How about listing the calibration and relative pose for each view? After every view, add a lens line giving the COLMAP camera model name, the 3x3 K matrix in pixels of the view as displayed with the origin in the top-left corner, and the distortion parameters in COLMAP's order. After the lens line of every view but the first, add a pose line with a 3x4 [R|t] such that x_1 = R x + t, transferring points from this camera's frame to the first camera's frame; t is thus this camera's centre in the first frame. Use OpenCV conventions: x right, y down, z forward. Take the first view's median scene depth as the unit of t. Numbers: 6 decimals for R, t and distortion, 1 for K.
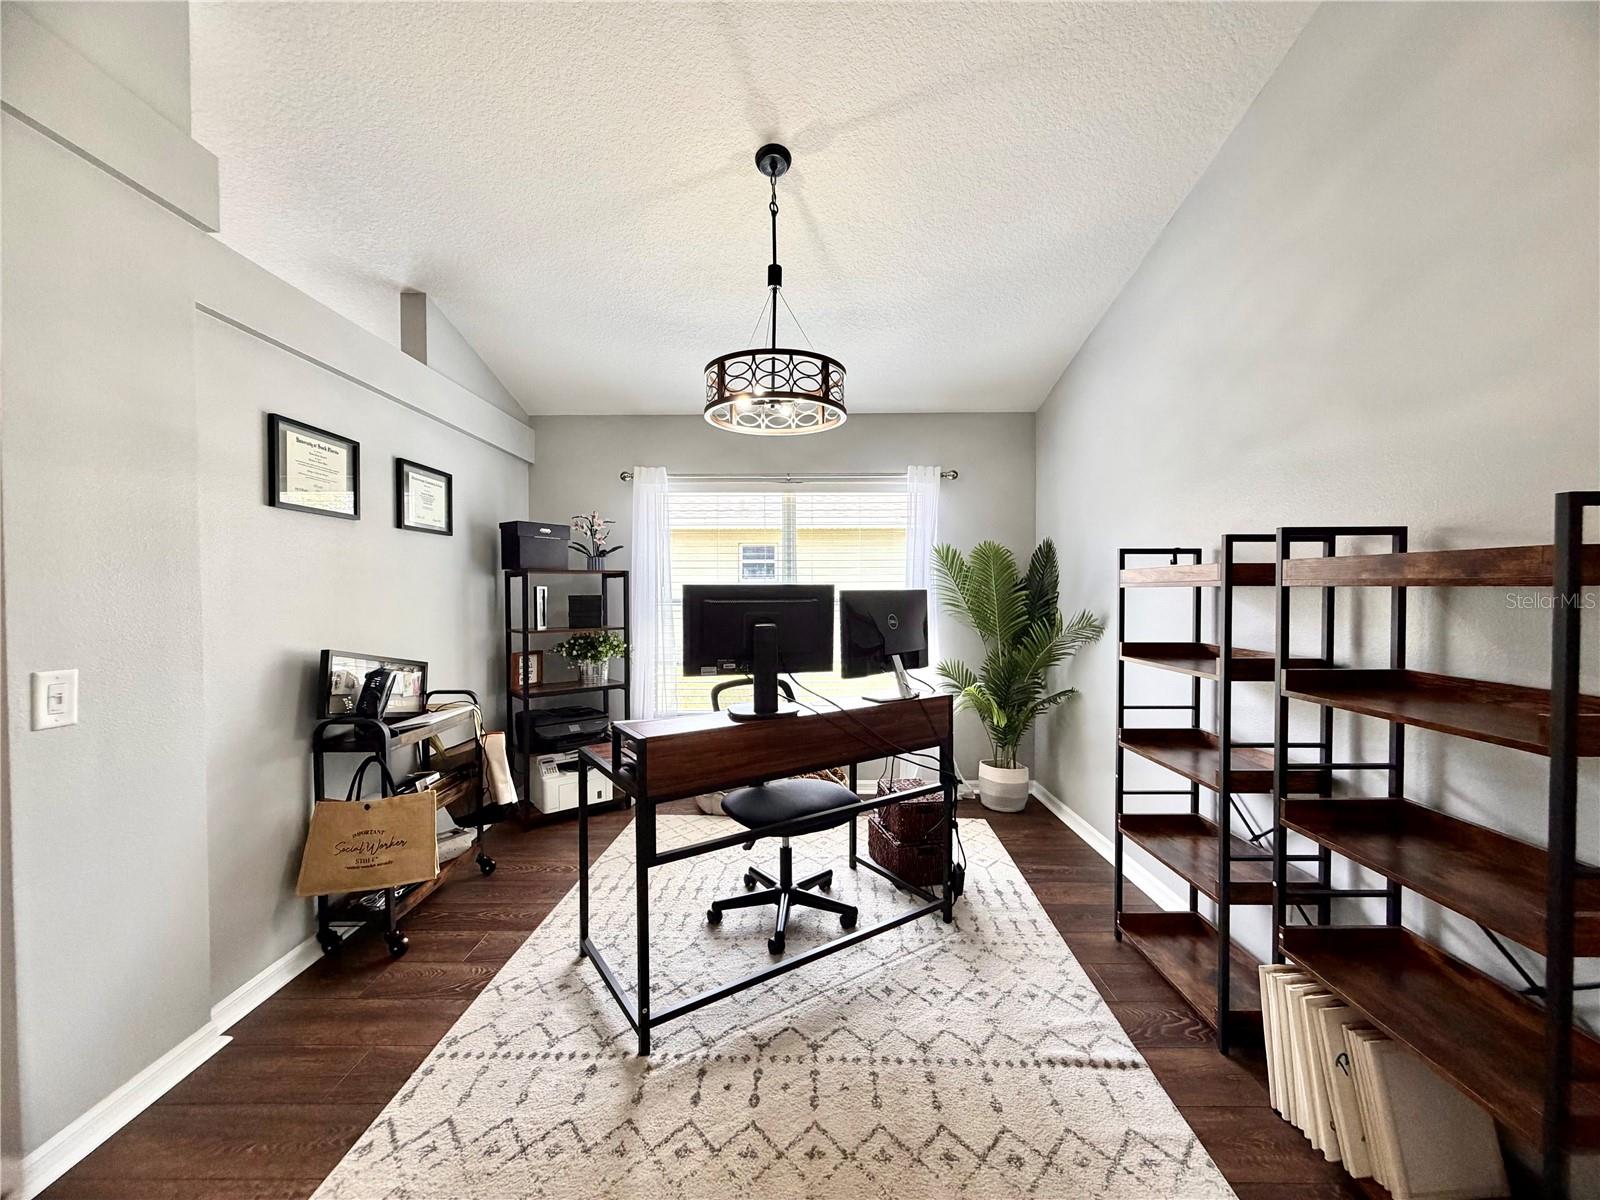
lens RADIAL K [[634.6, 0, 779.8], [0, 634.6, 596.3], [0, 0, 1]] dist [-0.002420, 0.000531]
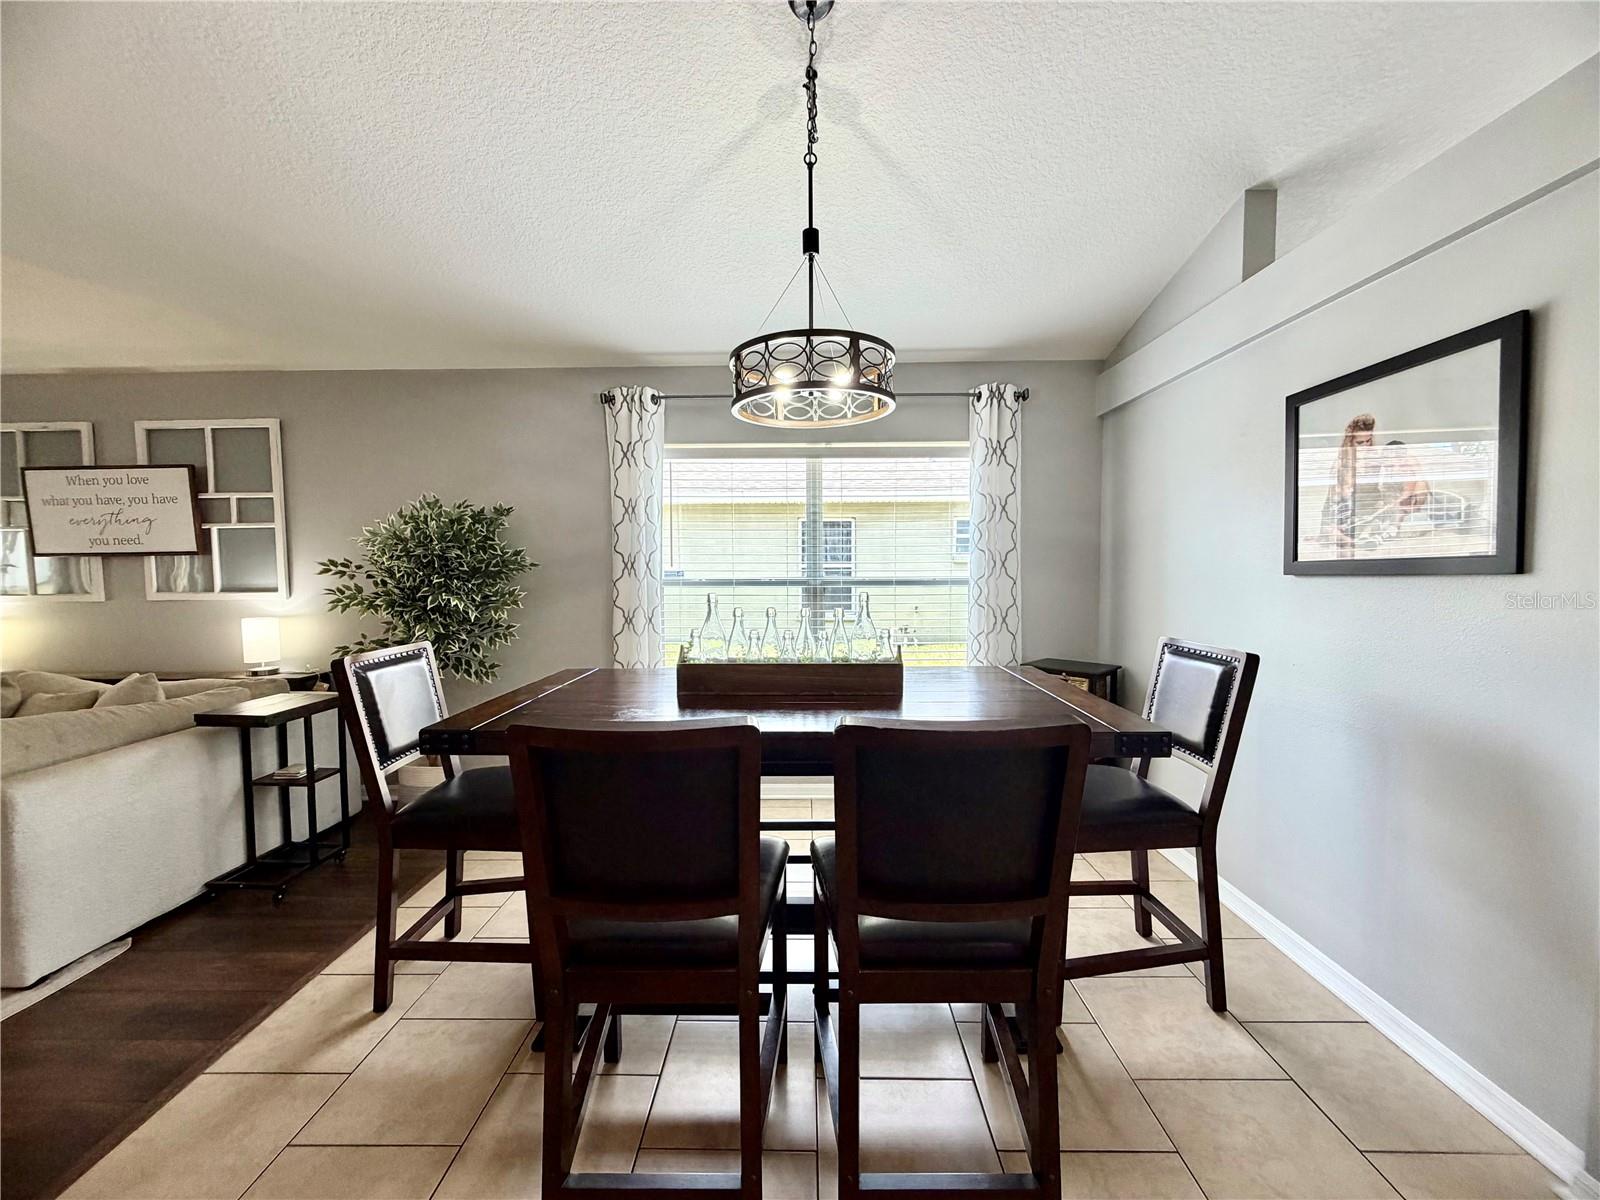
lens RADIAL K [[634.6, 0, 808.1], [0, 634.6, 595.6], [0, 0, 1]] dist [-0.002420, 0.000531]
pose [[0.999995, -0.000874, 0.003036, -1.942727], [0.000777, 0.999499, 0.031641, 0.008013], [-0.003062, -0.031639, 0.999495, 0.329248]]
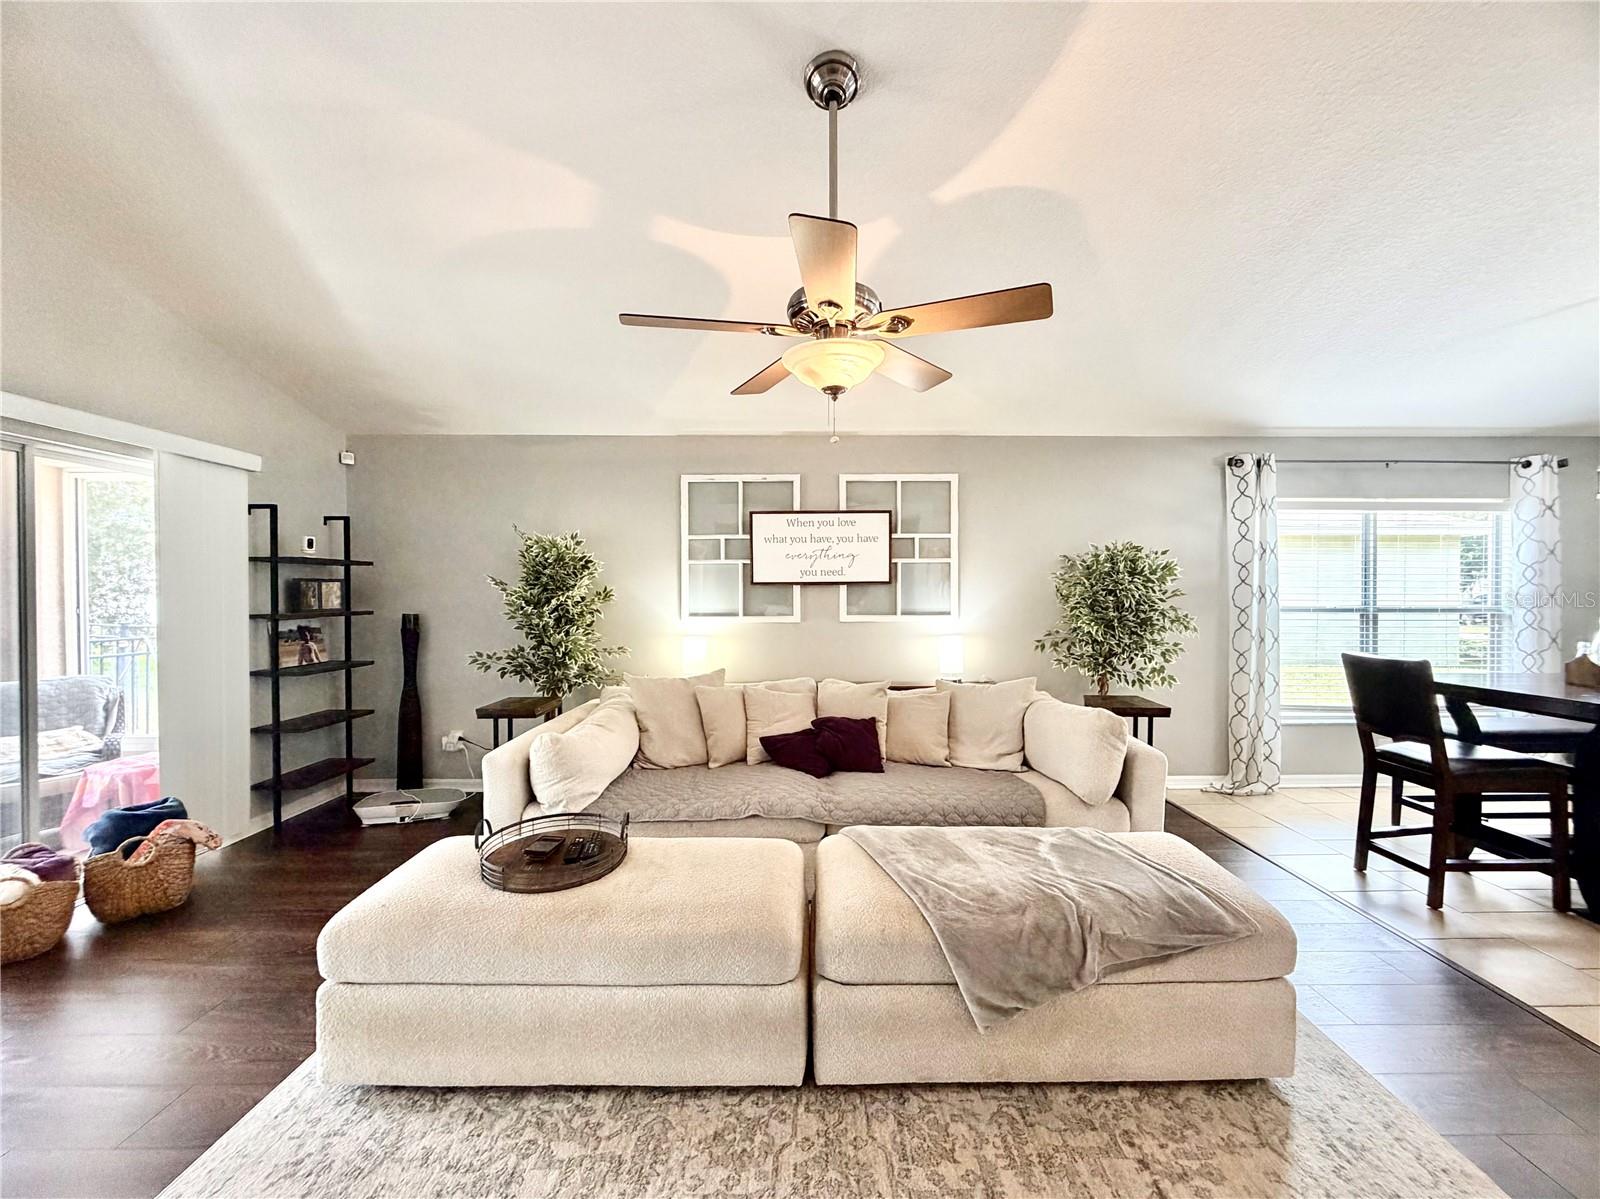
lens RADIAL K [[634.6, 0, 789.9], [0, 634.6, 605.5], [0, 0, 1]] dist [-0.002420, 0.000531]
pose [[0.999462, 0.004444, 0.032488, -4.329138], [-0.004453, 0.999990, 0.000180, 0.024178], [-0.032486, -0.000325, 0.999472, -0.085291]]
